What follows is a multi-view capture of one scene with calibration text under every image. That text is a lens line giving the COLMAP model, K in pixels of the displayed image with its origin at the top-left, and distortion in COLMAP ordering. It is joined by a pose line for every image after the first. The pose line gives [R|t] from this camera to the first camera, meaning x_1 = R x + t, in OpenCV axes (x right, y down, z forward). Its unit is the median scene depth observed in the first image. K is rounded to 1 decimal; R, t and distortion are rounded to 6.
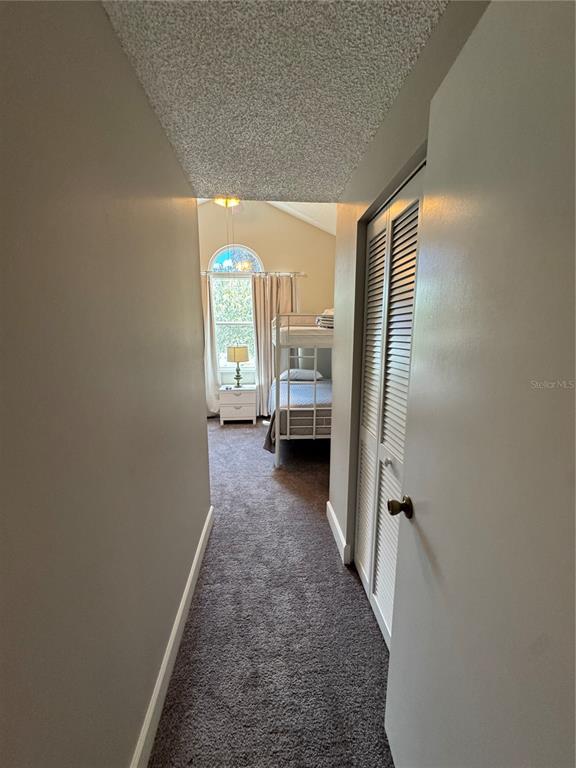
lens RADIAL K [[306.4, 0, 286.7], [0, 306.4, 385.1], [0, 0, 1]] dist [-0.004285, 0.000172]
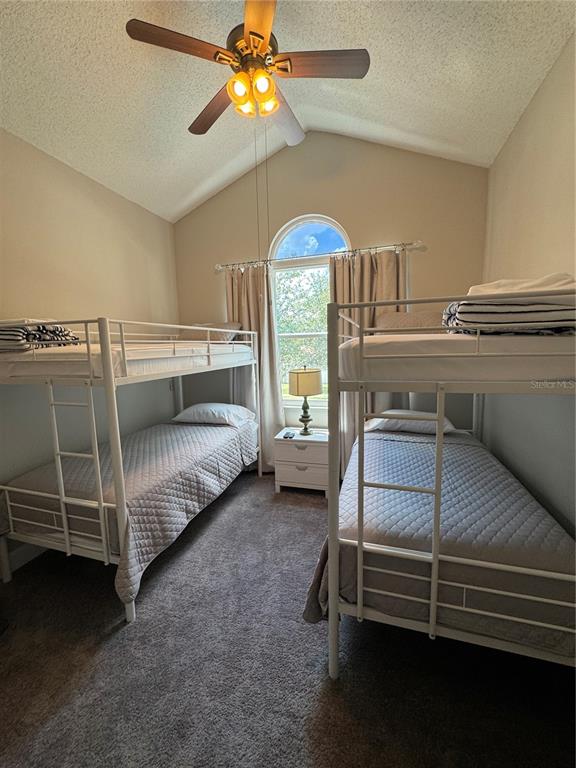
lens RADIAL K [[306.4, 0, 288.4], [0, 306.4, 381.0], [0, 0, 1]] dist [-0.004285, 0.000172]
pose [[0.931226, 0.016703, -0.364059, 0.040212], [-0.036815, 0.998151, -0.048374, -0.074212], [0.362577, 0.058450, 0.930119, 0.406826]]
